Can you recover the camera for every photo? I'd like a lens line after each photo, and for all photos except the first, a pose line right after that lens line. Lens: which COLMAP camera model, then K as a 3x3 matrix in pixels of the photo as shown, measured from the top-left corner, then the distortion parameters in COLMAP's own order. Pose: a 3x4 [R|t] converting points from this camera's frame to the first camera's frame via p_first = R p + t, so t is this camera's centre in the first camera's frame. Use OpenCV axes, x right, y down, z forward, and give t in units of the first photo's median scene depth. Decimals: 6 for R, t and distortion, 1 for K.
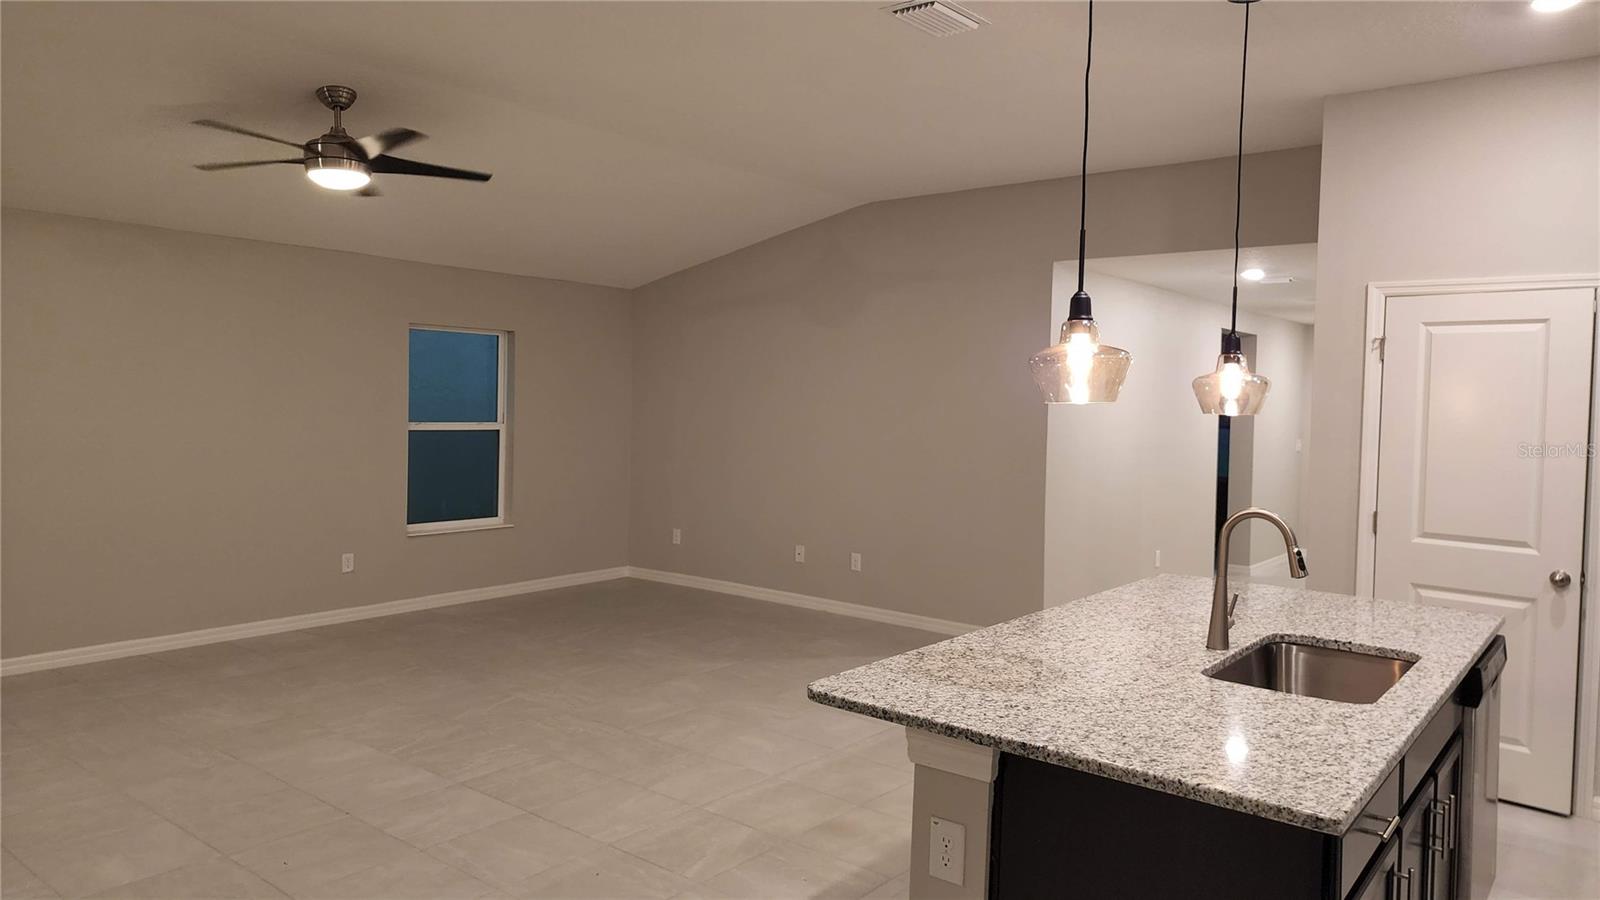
lens RADIAL K [[1070.1, 0, 789.4], [0, 1070.1, 431.9], [0, 0, 1]] dist [-0.002005, -0.001268]
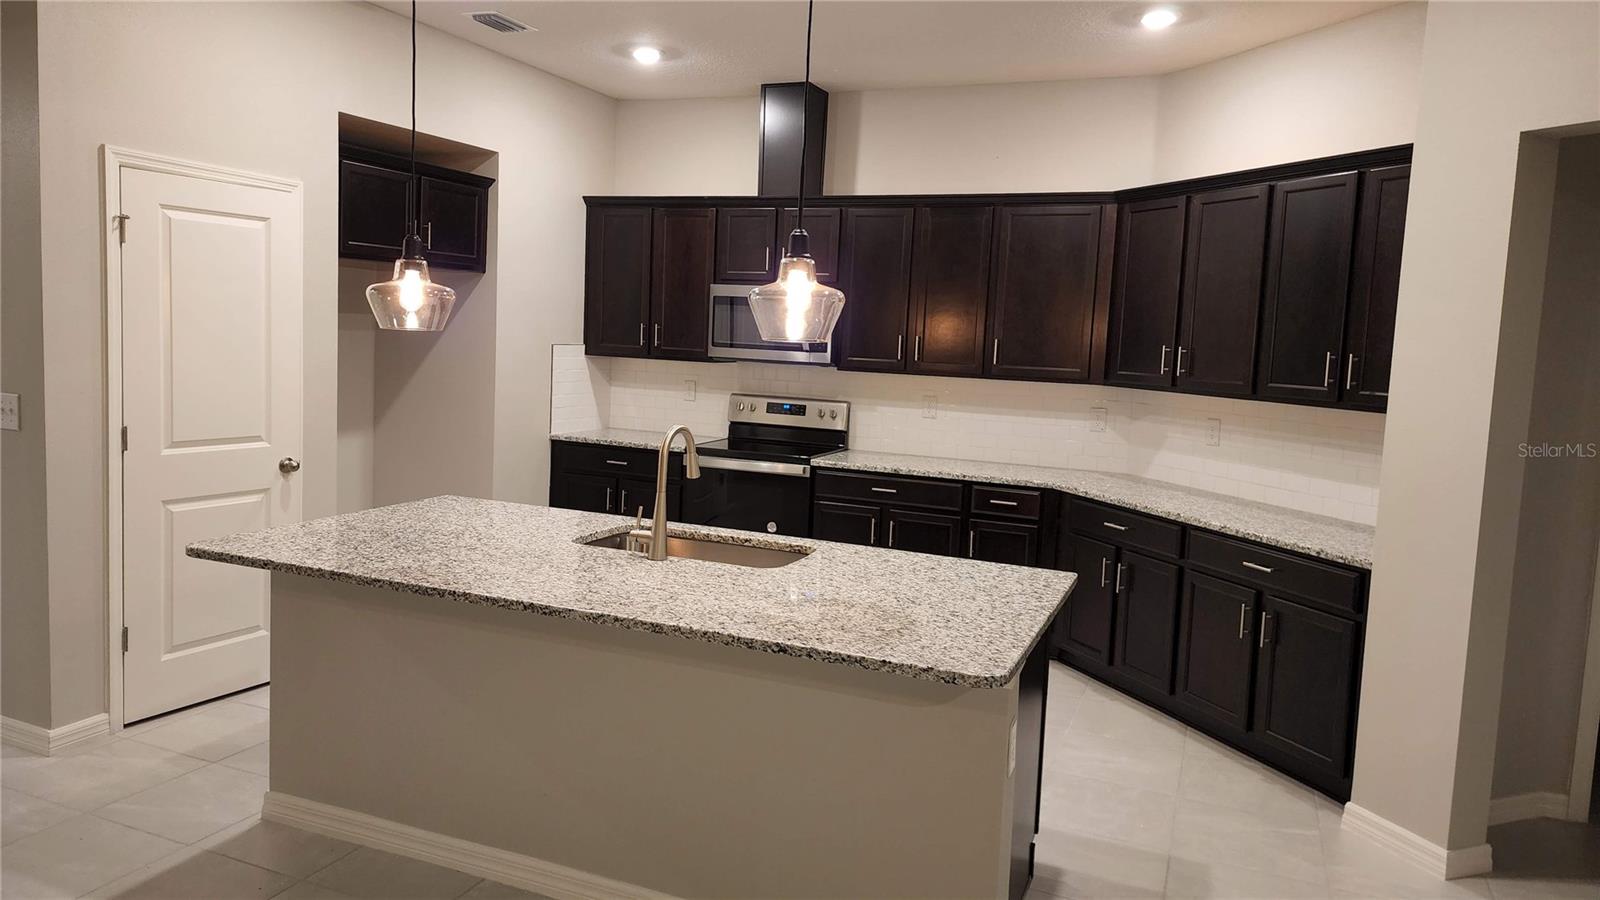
lens RADIAL K [[1070.1, 0, 789.4], [0, 1070.1, 431.9], [0, 0, 1]] dist [-0.002005, -0.001268]
pose [[-0.291219, -0.126421, 0.948267, -0.410191], [-0.025233, 0.991900, 0.124488, -0.039548], [-0.956324, 0.012326, -0.292050, 0.770238]]
